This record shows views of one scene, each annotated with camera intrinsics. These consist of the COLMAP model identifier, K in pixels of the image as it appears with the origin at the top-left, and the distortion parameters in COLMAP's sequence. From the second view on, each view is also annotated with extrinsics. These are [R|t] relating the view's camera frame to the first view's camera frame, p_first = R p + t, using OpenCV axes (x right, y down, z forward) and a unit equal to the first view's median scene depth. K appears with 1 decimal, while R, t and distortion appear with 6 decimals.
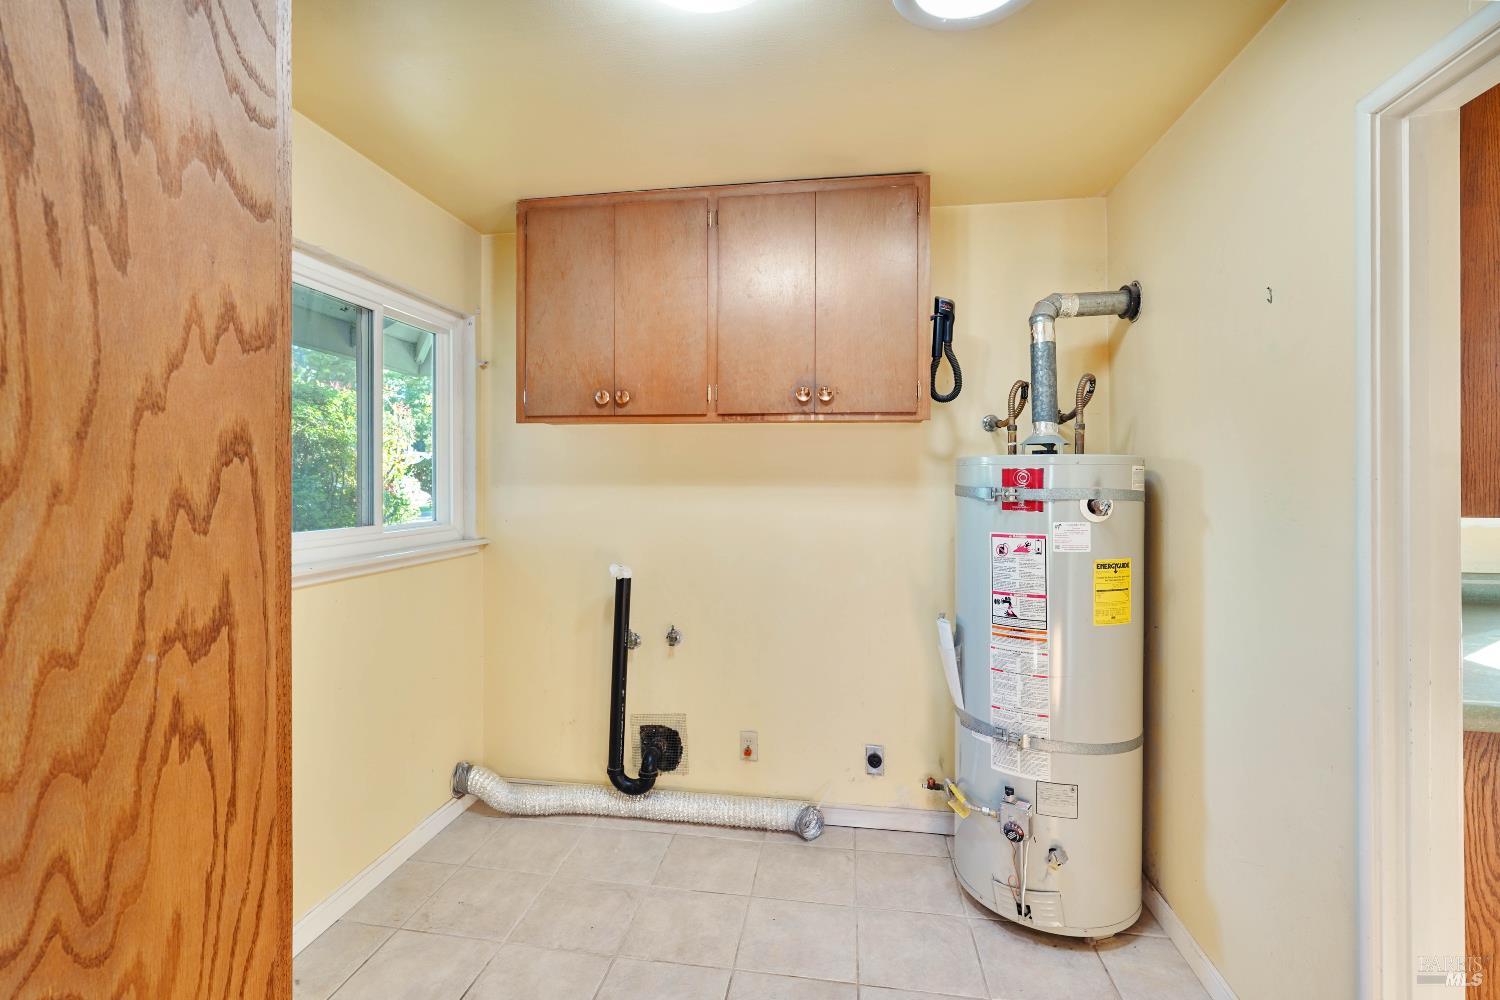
lens RADIAL K [[676.8, 0, 736.6], [0, 676.8, 483.6], [0, 0, 1]] dist [-0.011556, 0.007762]
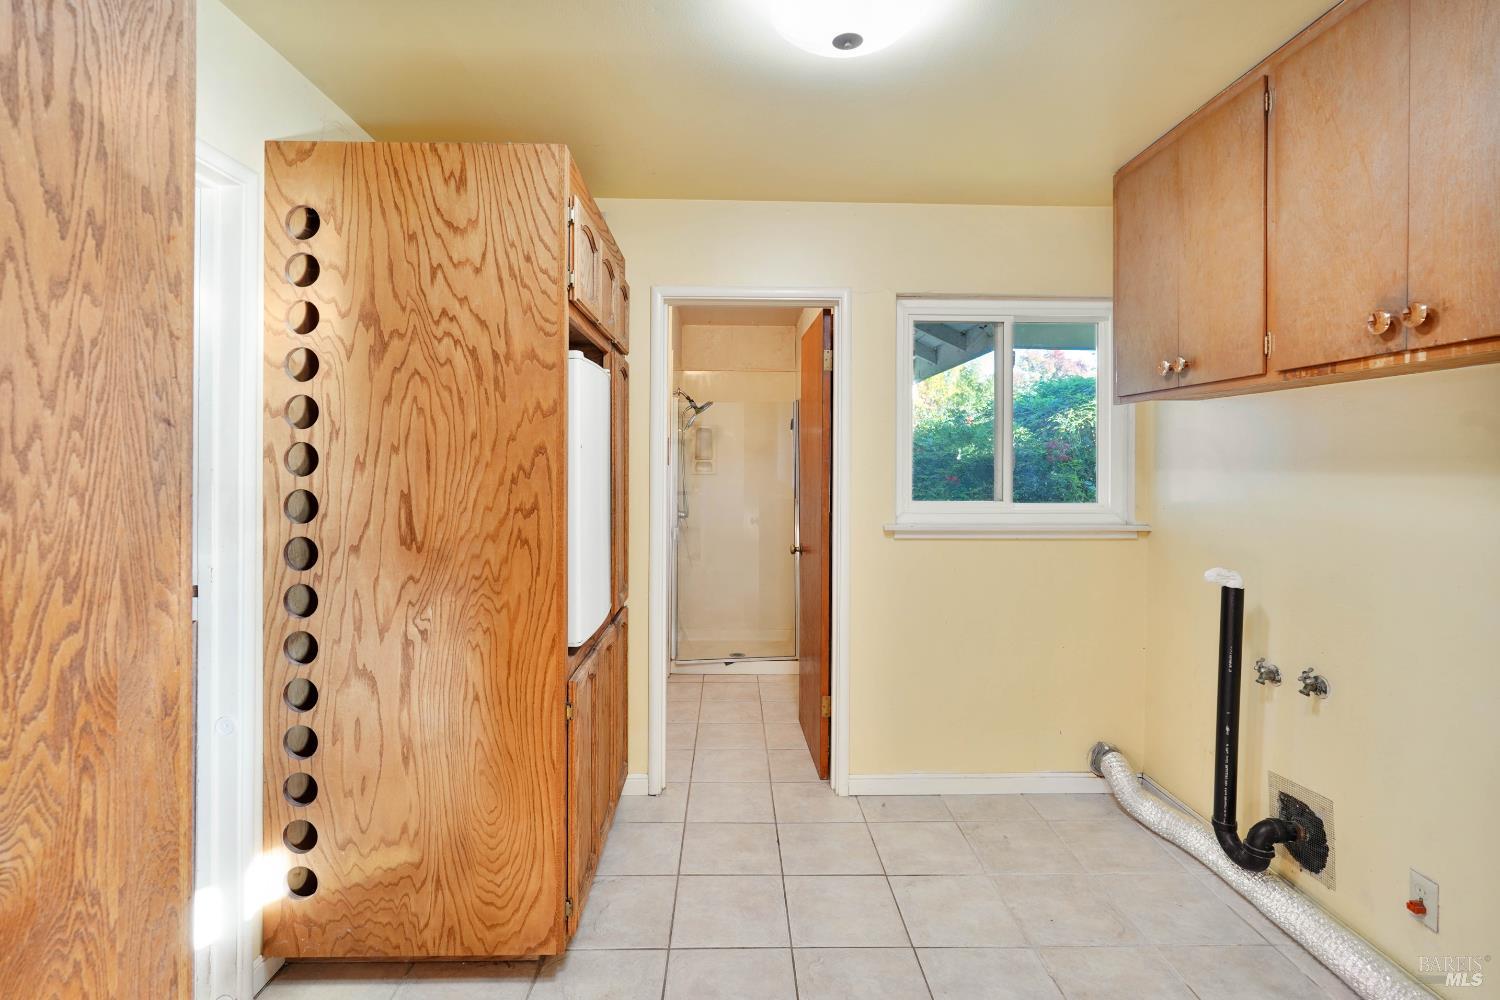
lens RADIAL K [[695.1, 0, 746.8], [0, 695.1, 471.6], [0, 0, 1]] dist [-0.011910, 0.000174]
pose [[0.181718, 0.012586, -0.983270, 0.610349], [-0.009378, 0.999895, 0.011066, -0.000739], [0.983306, 0.007210, 0.181817, 0.336548]]
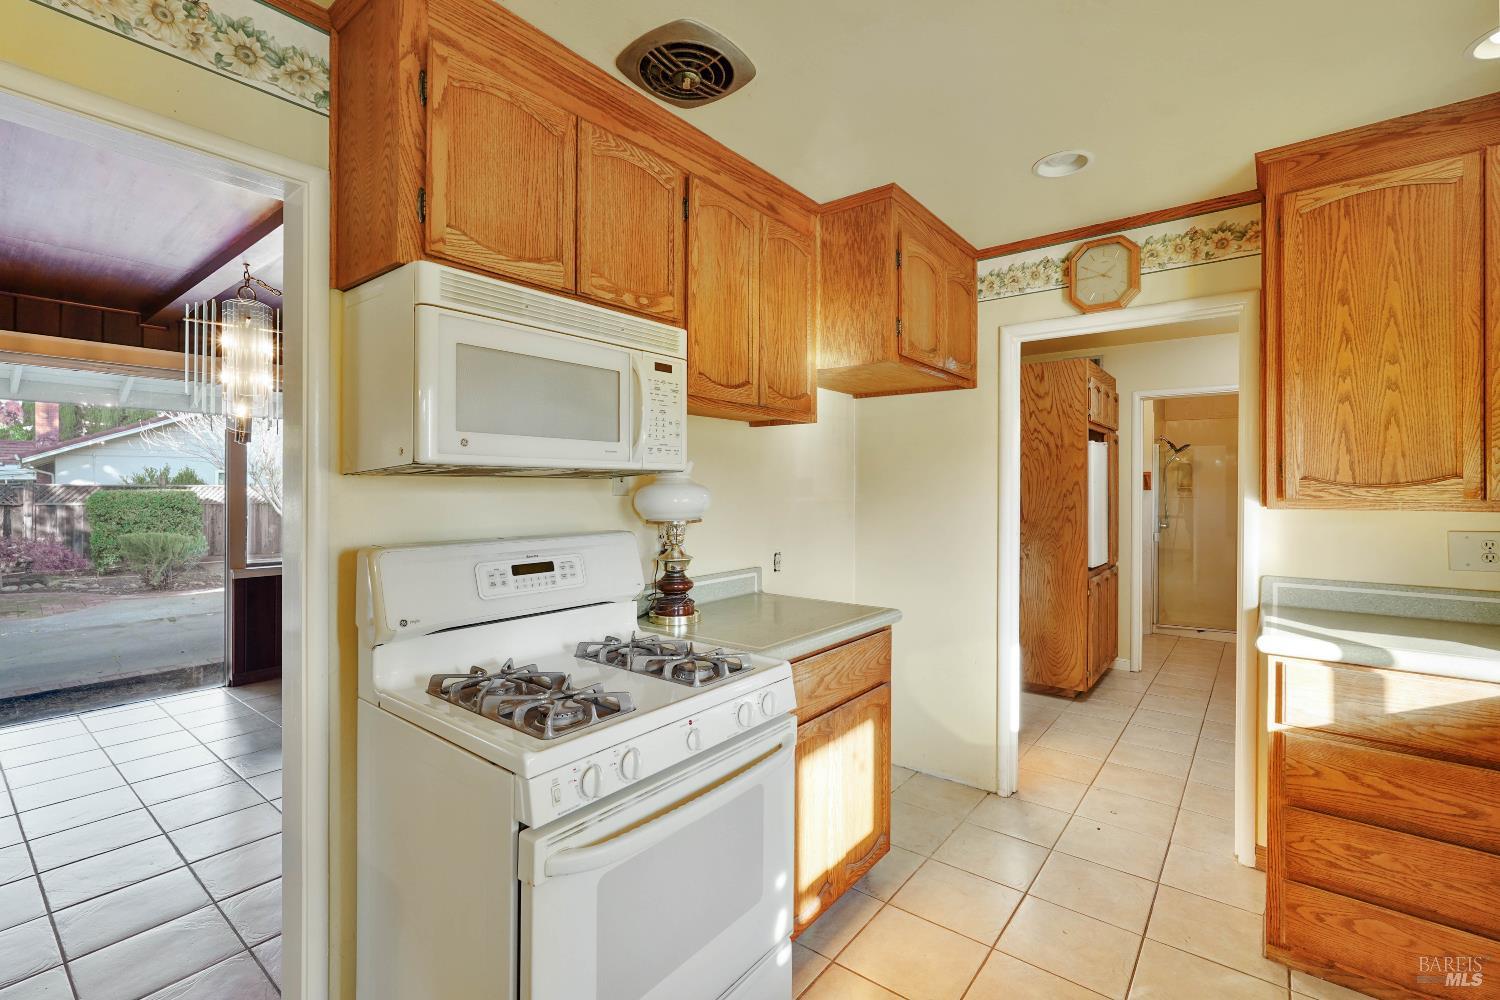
lens RADIAL K [[667.3, 0, 743.0], [0, 667.3, 486.4], [0, 0, 1]] dist [-0.014104, 0.007665]
pose [[-0.487573, -0.004253, -0.873072, 1.835207], [-0.006277, 0.999979, -0.001366, 0.002332], [0.873060, 0.004815, -0.487590, 0.342012]]
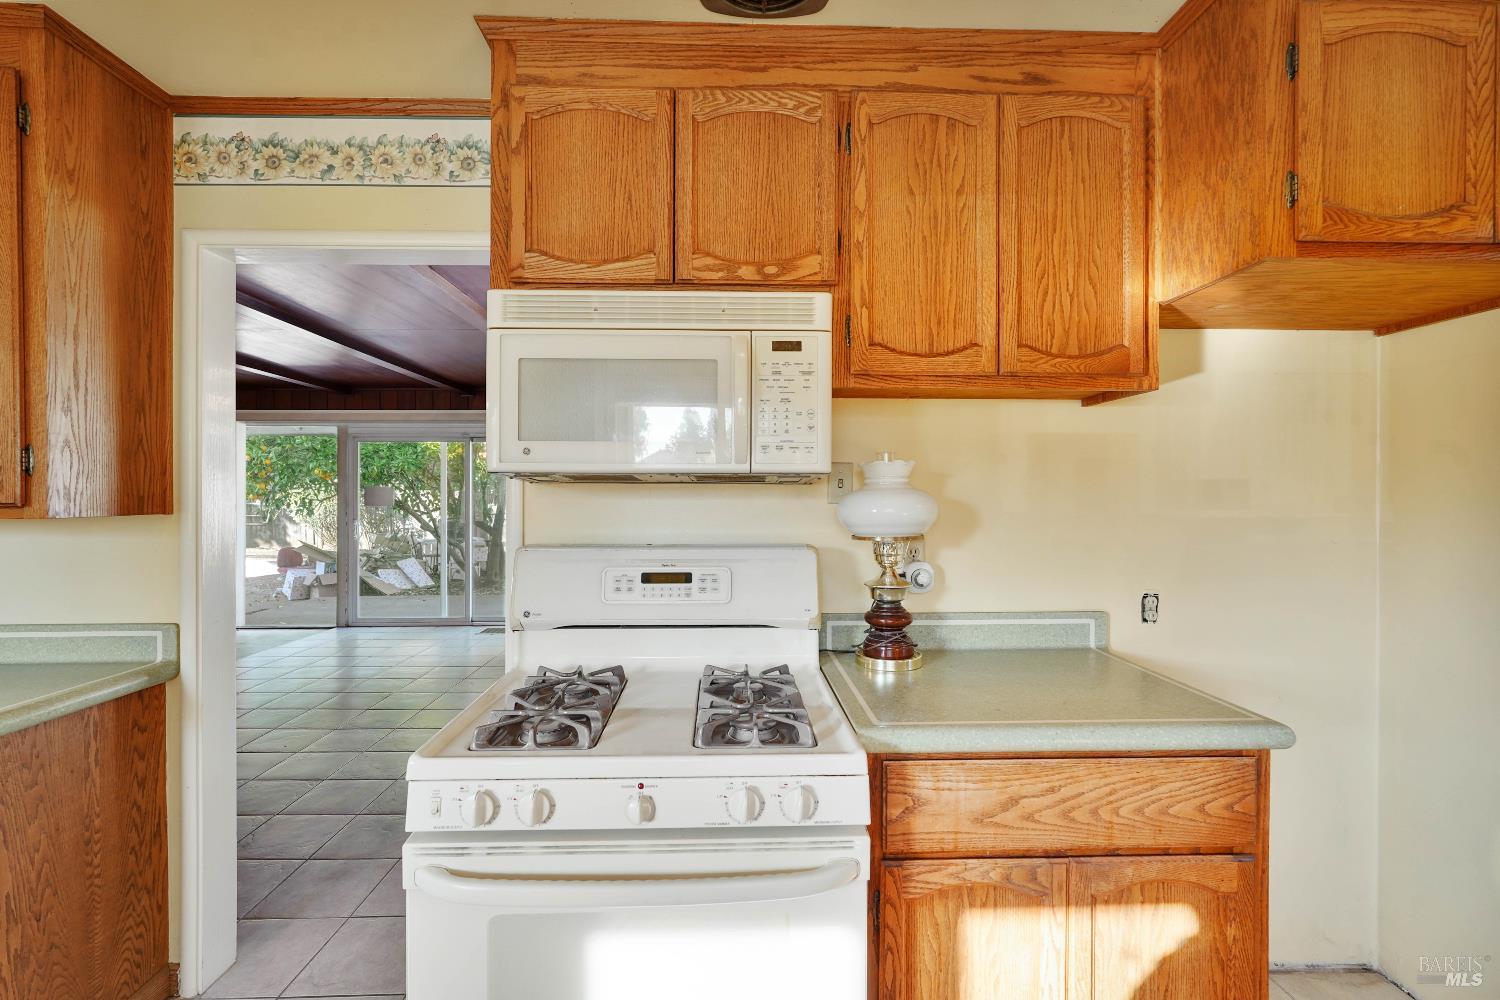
lens RADIAL K [[666.4, 0, 742.8], [0, 666.4, 495.4], [0, 0, 1]] dist [-0.015783, 0.008506]
pose [[-0.981194, -0.004278, -0.192978, 1.362443], [-0.005285, 0.999975, 0.004702, 0.001629], [0.192953, 0.005633, -0.981192, 0.491364]]
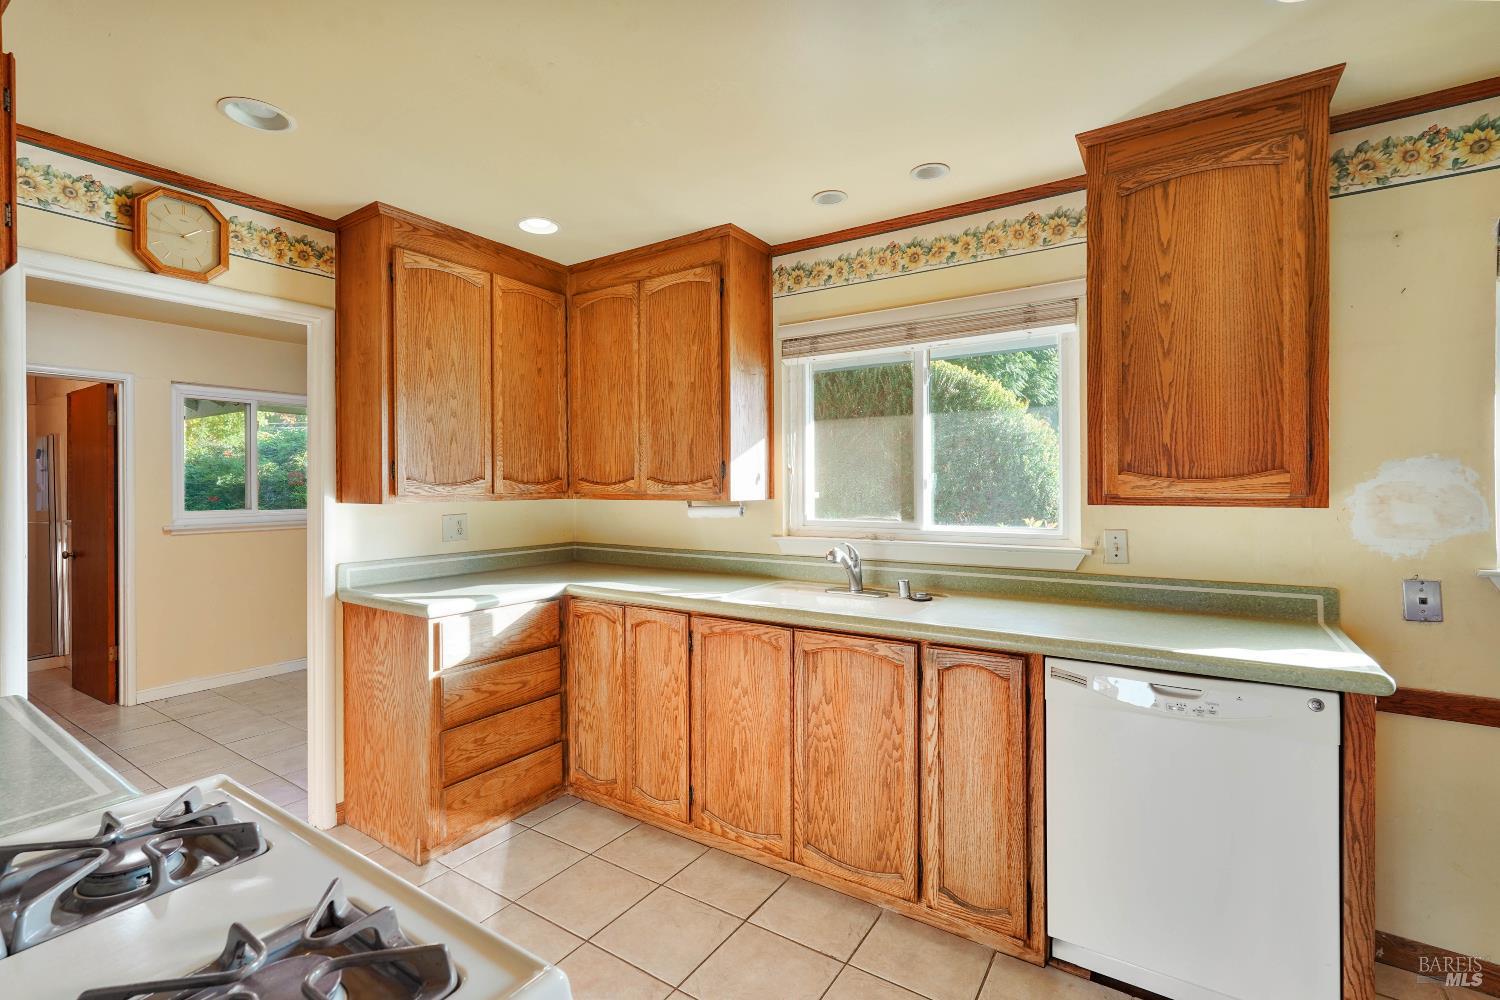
lens RADIAL K [[676.8, 0, 736.6], [0, 676.8, 483.6], [0, 0, 1]] dist [-0.011556, 0.007762]
pose [[0.908032, -0.006989, -0.418843, 1.676064], [0.005266, 0.999972, -0.005269, 0.002751], [0.418868, 0.002578, 0.908043, -0.231047]]
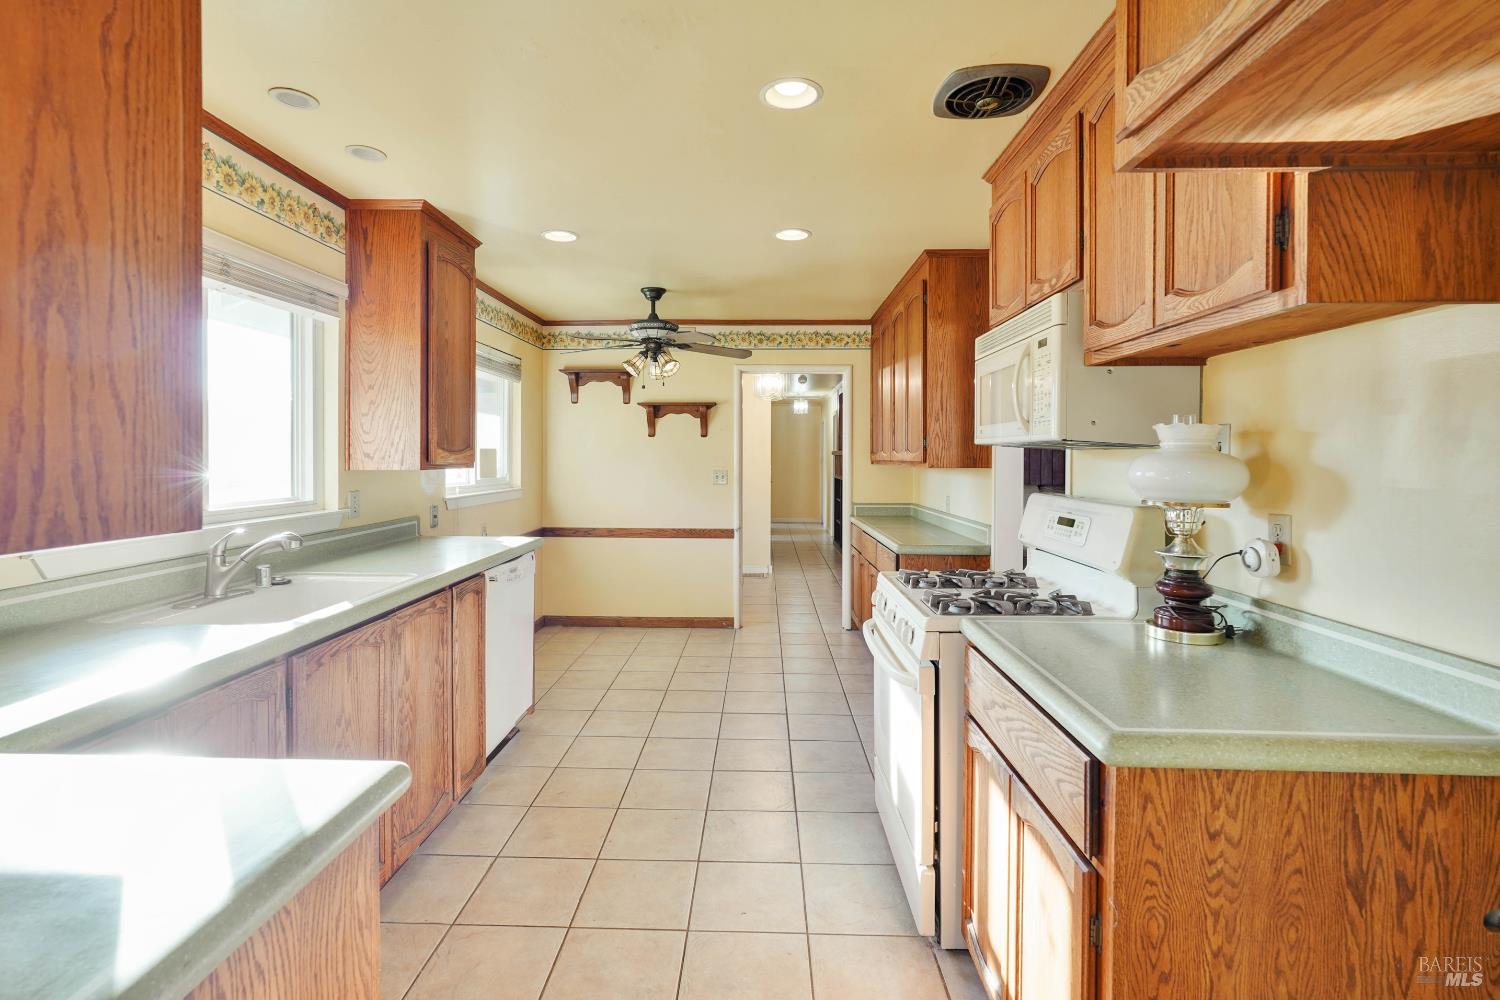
lens RADIAL K [[697.9, 0, 733.4], [0, 697.9, 463.3], [0, 0, 1]] dist [-0.003431, 0.000220]
pose [[-0.117774, -0.013833, 0.992944, 0.404864], [-0.000265, 0.999903, 0.013898, -0.001750], [-0.993040, 0.001374, -0.117767, 0.353316]]
